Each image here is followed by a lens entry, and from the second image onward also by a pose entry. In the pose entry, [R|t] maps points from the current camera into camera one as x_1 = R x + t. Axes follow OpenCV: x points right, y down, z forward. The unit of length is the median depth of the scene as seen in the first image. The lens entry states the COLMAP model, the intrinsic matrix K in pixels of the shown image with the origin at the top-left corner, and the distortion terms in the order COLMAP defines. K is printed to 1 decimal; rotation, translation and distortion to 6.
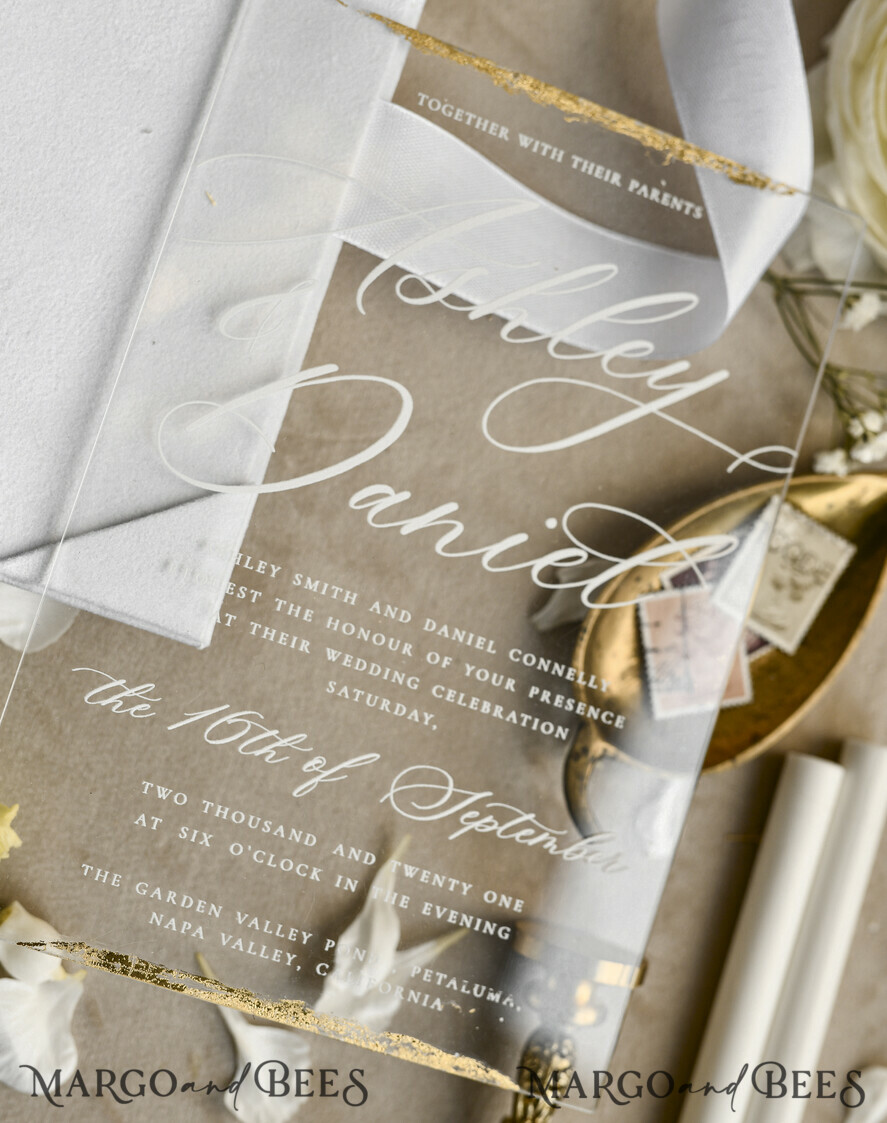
lens RADIAL K [[1978.7, 0, 441.8], [0, 1978.7, 582.4], [0, 0, 1]] dist [-0.031285, 0.038190]
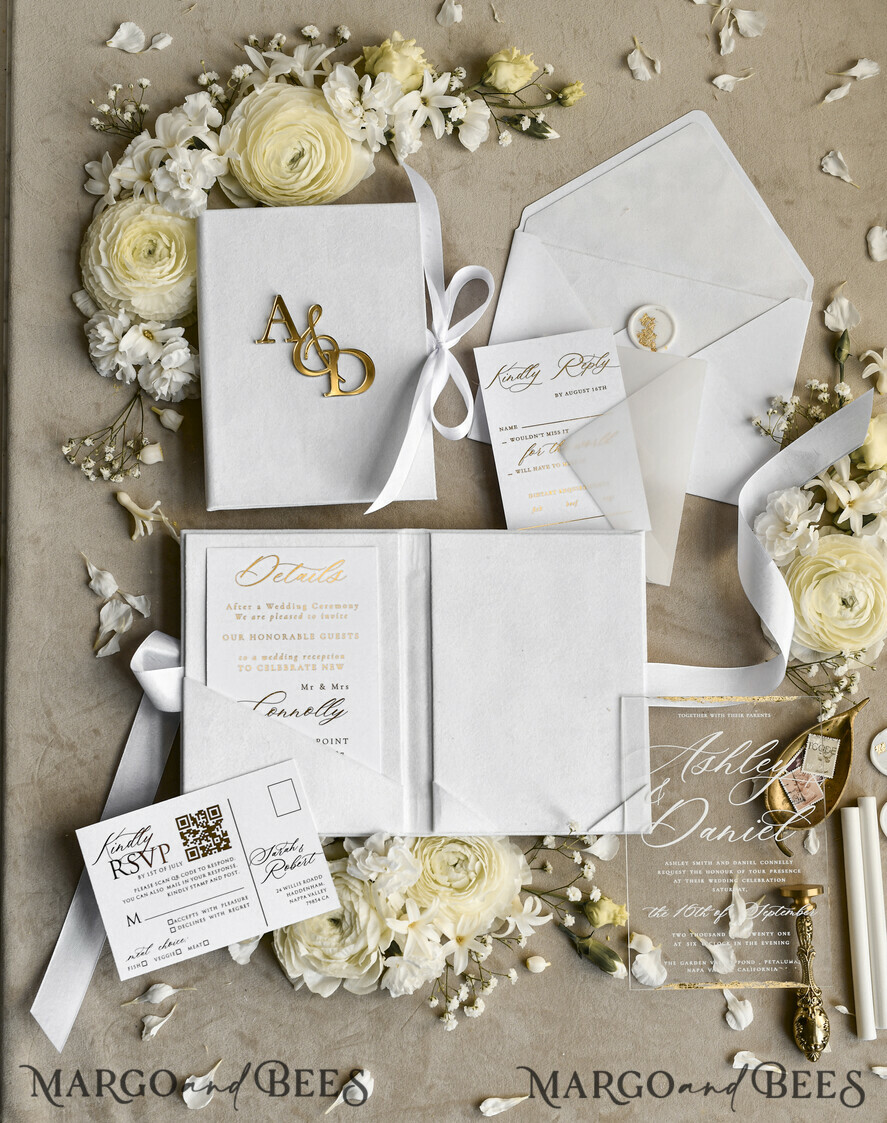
lens RADIAL K [[1978.7, 0, 441.8], [0, 1978.7, 582.4], [0, 0, 1]] dist [-0.031285, 0.038190]
pose [[0.929232, -0.352974, -0.109260, 0.058456], [0.346307, 0.935072, -0.075575, -0.254295], [0.128842, 0.032390, 0.991136, -2.408357]]
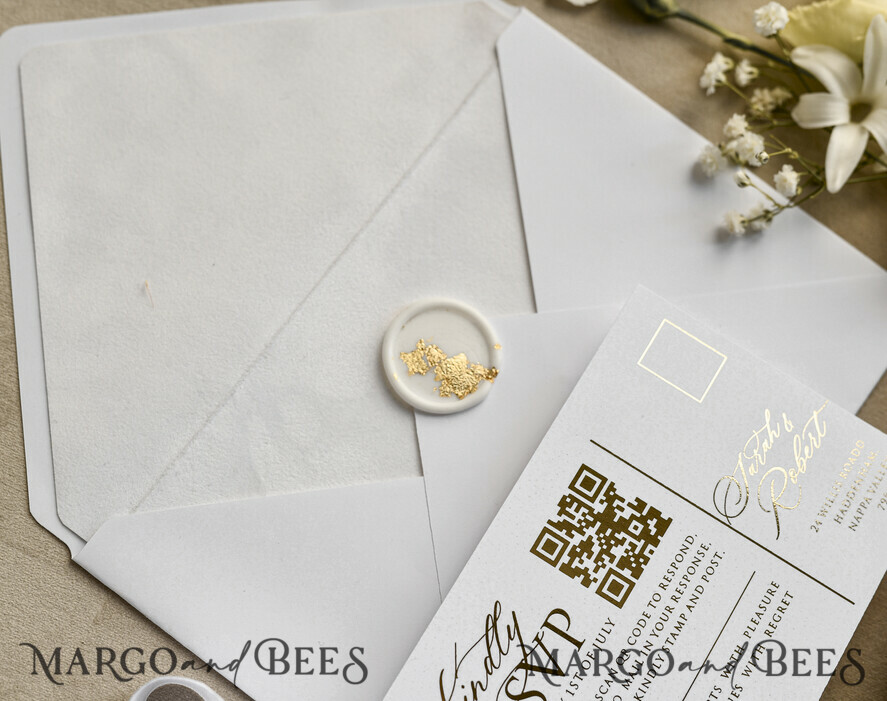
lens RADIAL K [[1562.9, 0, 439.6], [0, 1562.9, 361.0], [0, 0, 1]] dist [-0.031285, 0.038190]
pose [[0.073564, -0.995219, 0.064249, 0.104086], [0.992366, 0.079443, 0.094335, -0.924179], [-0.098988, 0.056819, 0.993465, -0.025627]]
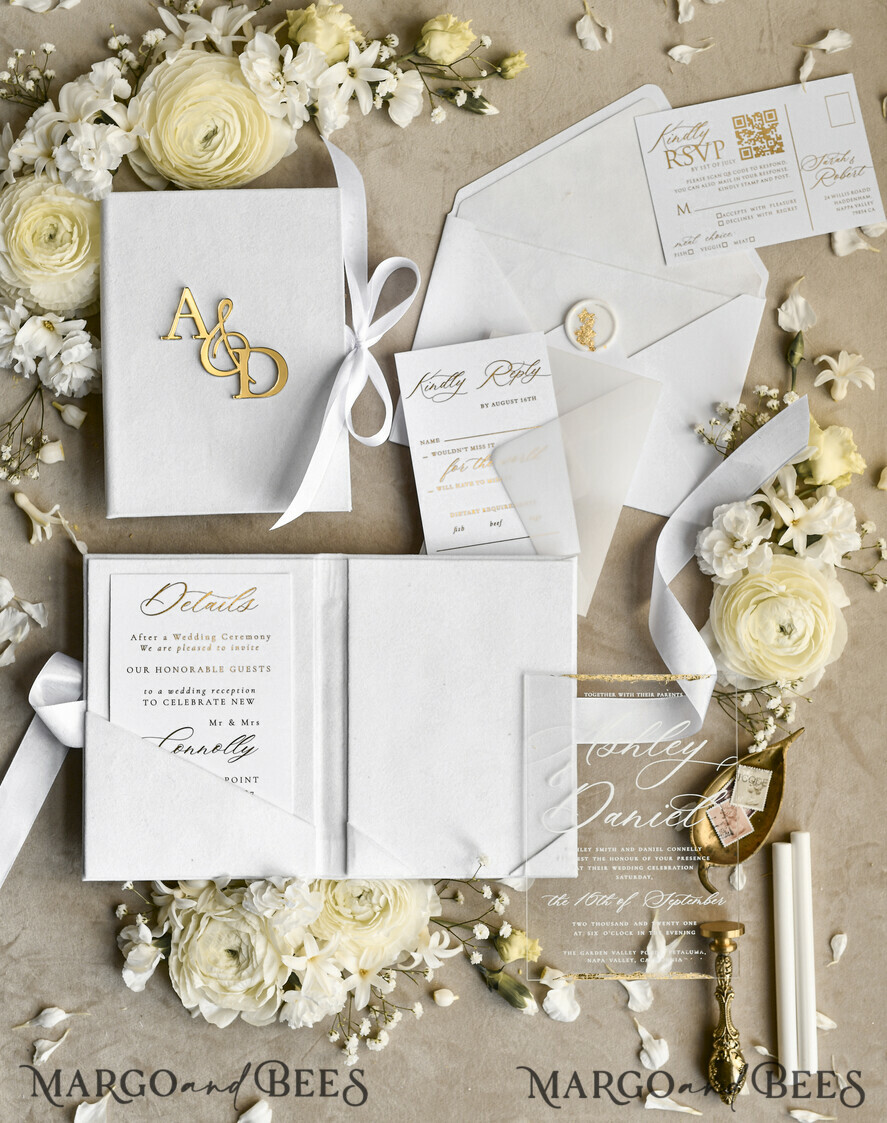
lens RADIAL K [[1978.7, 0, 441.8], [0, 1978.7, 582.4], [0, 0, 1]] dist [-0.031285, 0.038190]
pose [[0.934332, -0.315924, -0.164972, 0.357151], [0.321307, 0.946954, 0.006317, -0.510400], [0.154225, -0.058908, 0.986278, -2.184447]]
